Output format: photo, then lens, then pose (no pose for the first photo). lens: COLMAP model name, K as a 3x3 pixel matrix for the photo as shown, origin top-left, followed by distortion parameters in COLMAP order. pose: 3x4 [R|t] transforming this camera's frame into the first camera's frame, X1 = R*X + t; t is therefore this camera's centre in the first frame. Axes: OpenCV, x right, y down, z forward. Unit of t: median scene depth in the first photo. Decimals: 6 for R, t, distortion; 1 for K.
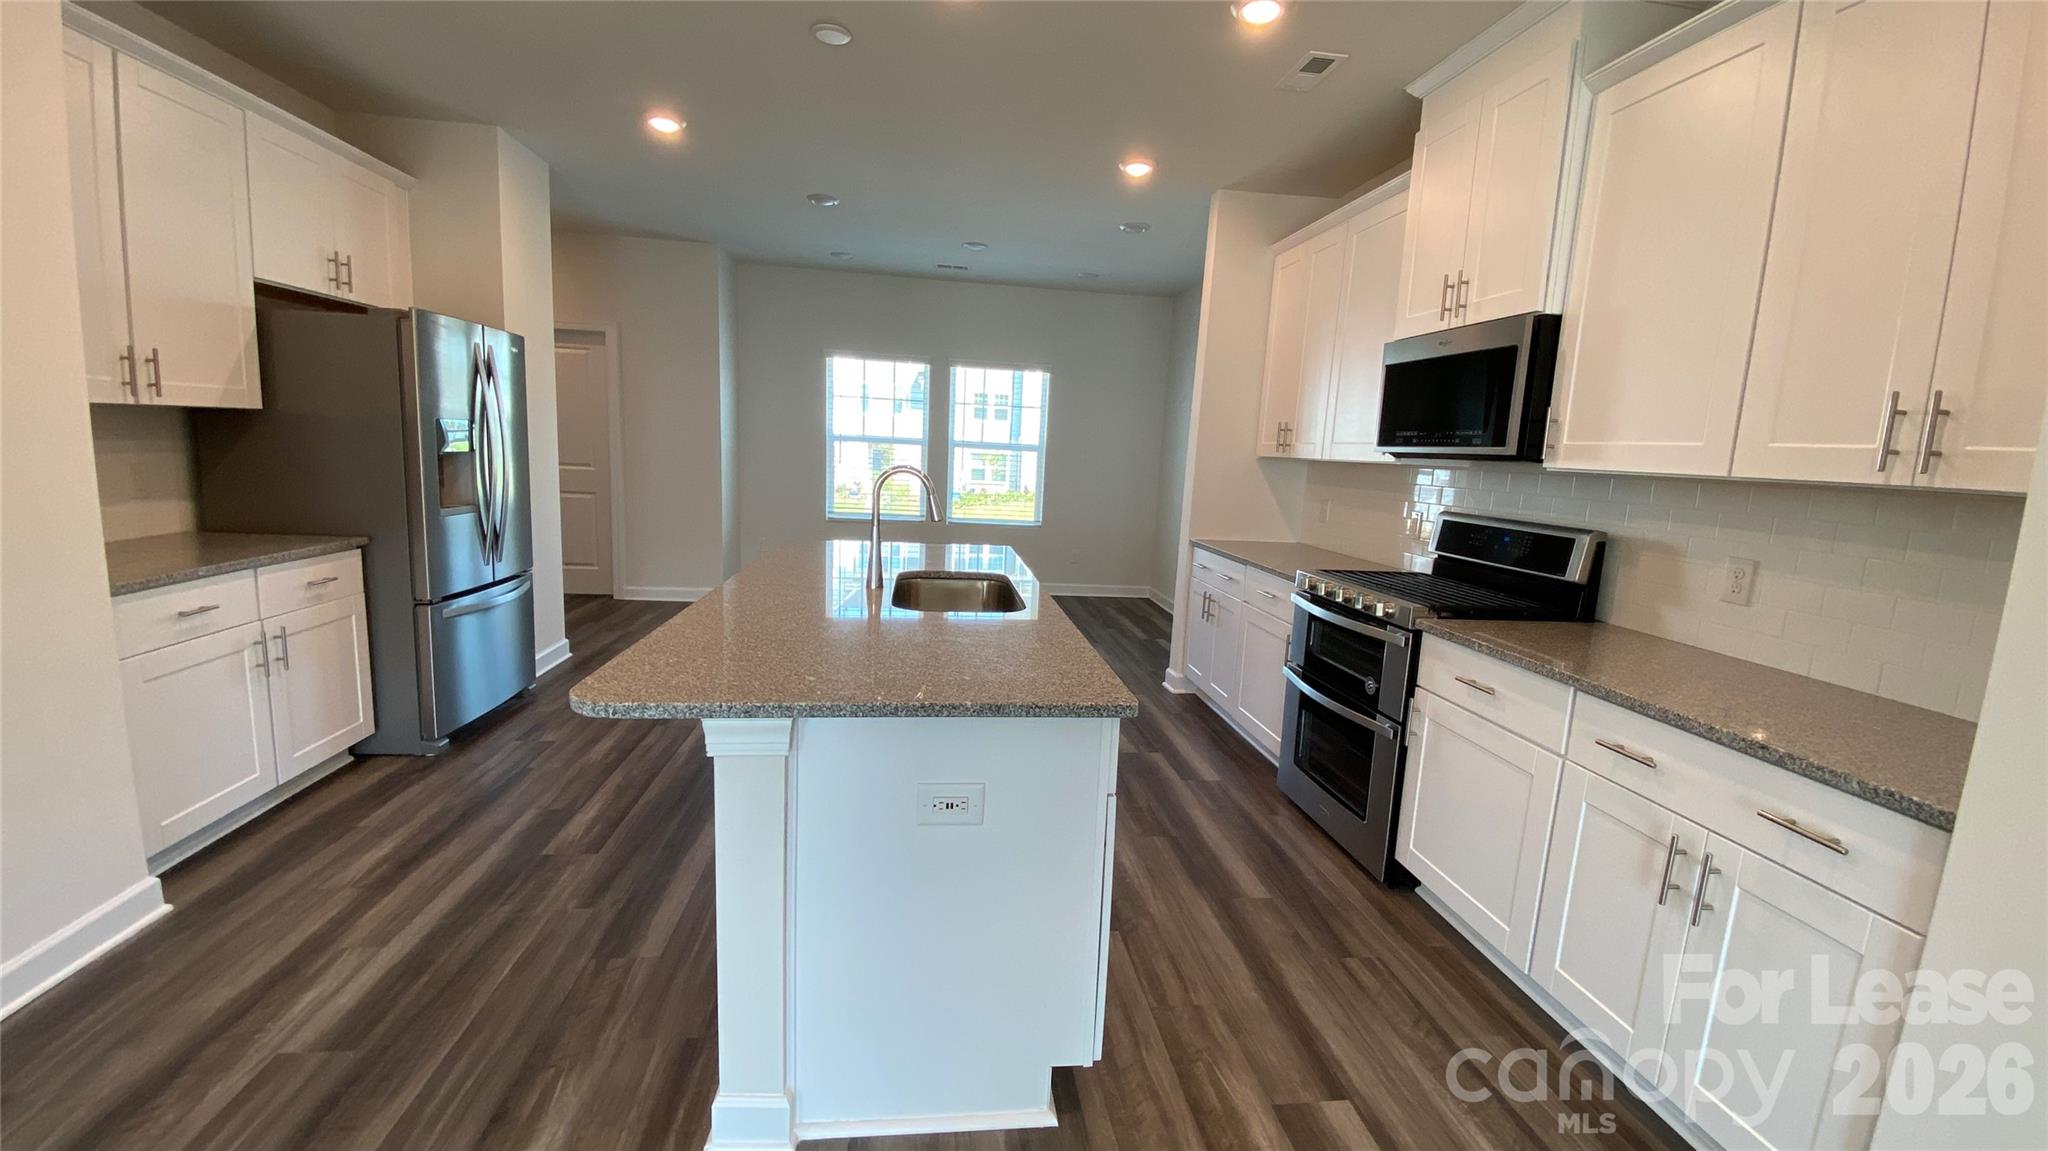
lens RADIAL K [[814.5, 0, 1022.1], [0, 814.5, 567.2], [0, 0, 1]] dist [0.012392, -0.000284]
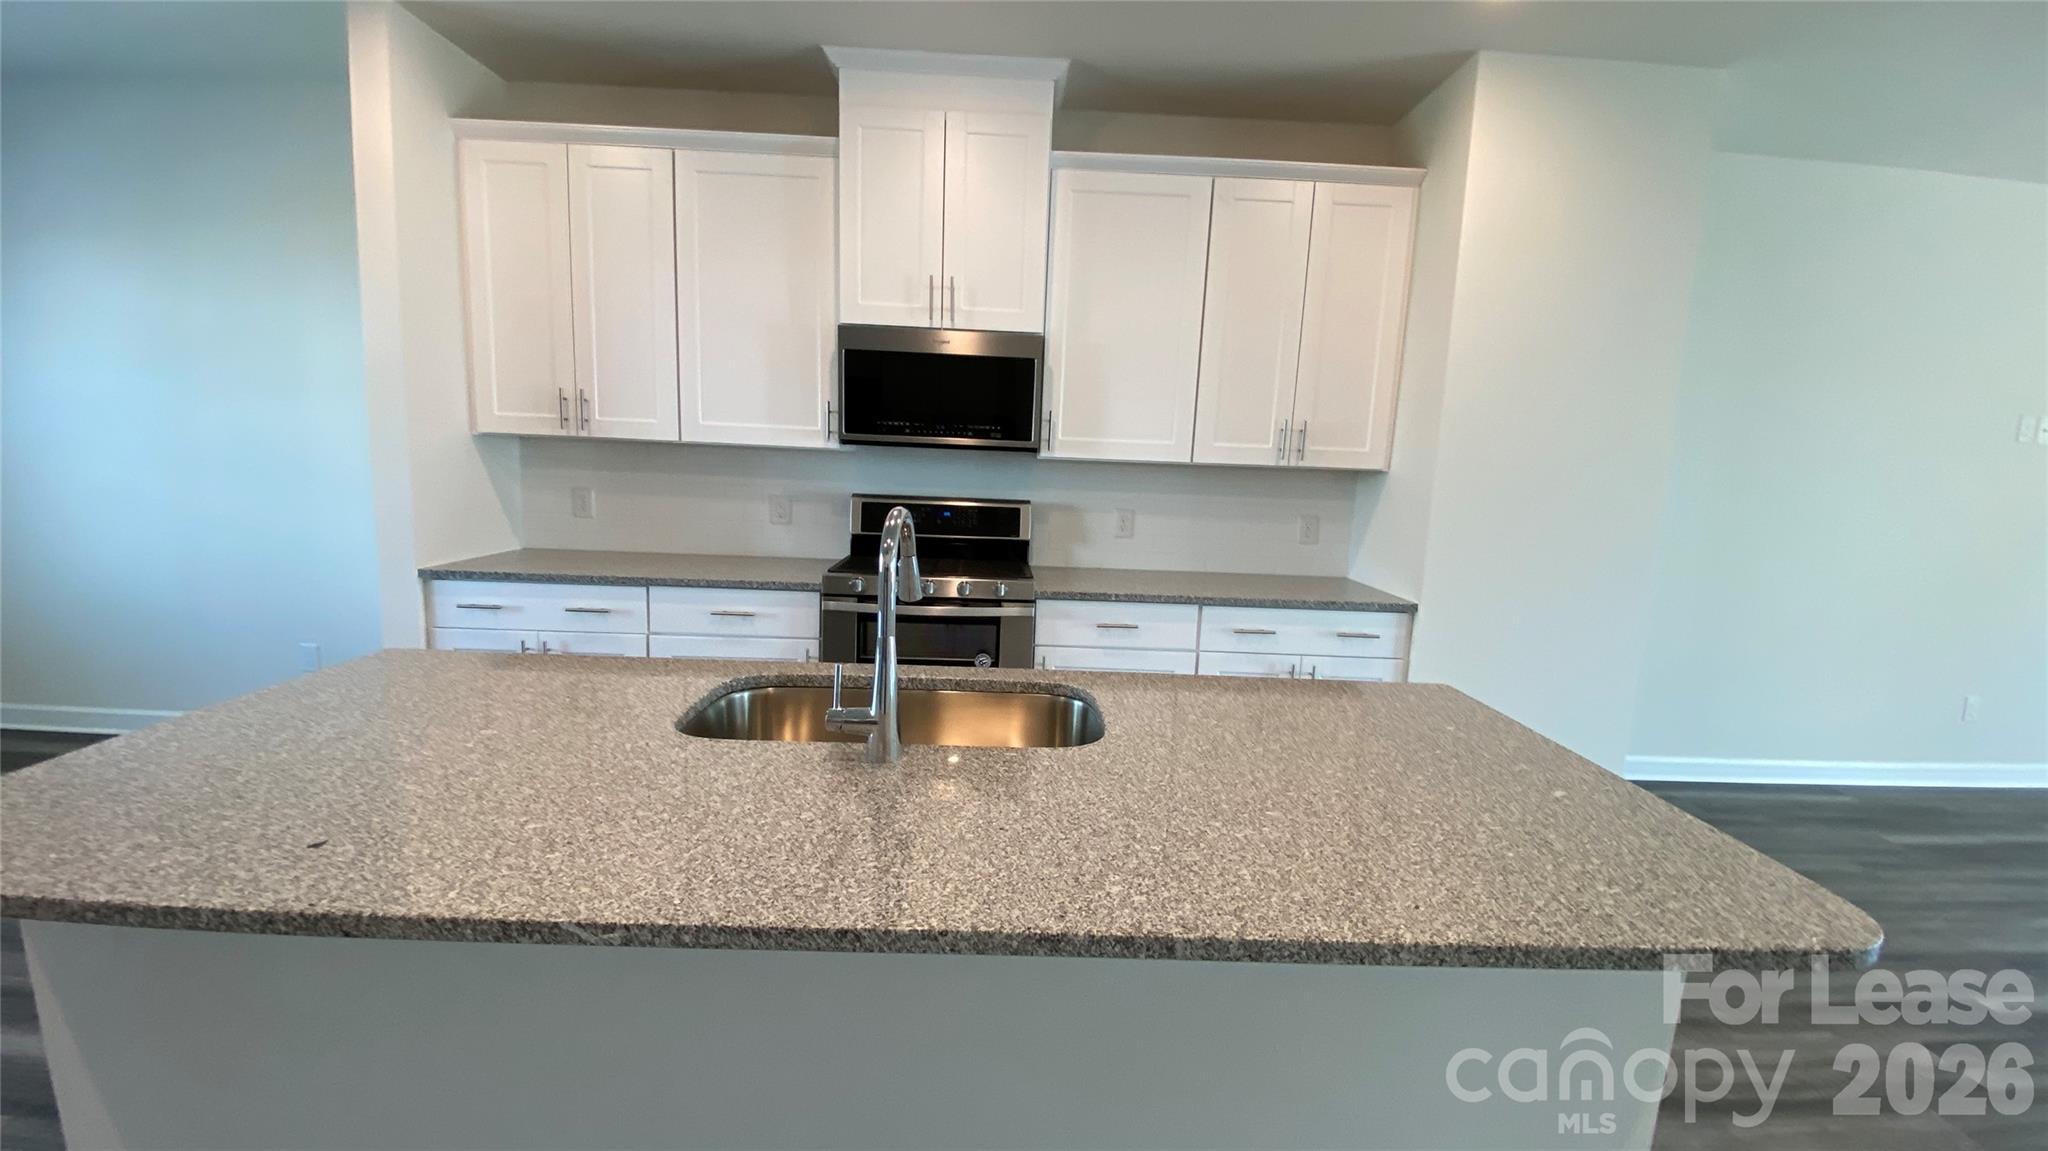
lens RADIAL K [[814.5, 0, 1014.9], [0, 814.5, 589.2], [0, 0, 1]] dist [0.012392, -0.000284]
pose [[0.125497, -0.206803, 0.970300, -1.130193], [0.115437, 0.974433, 0.192754, -0.289384], [-0.985355, 0.087818, 0.146161, 1.486069]]
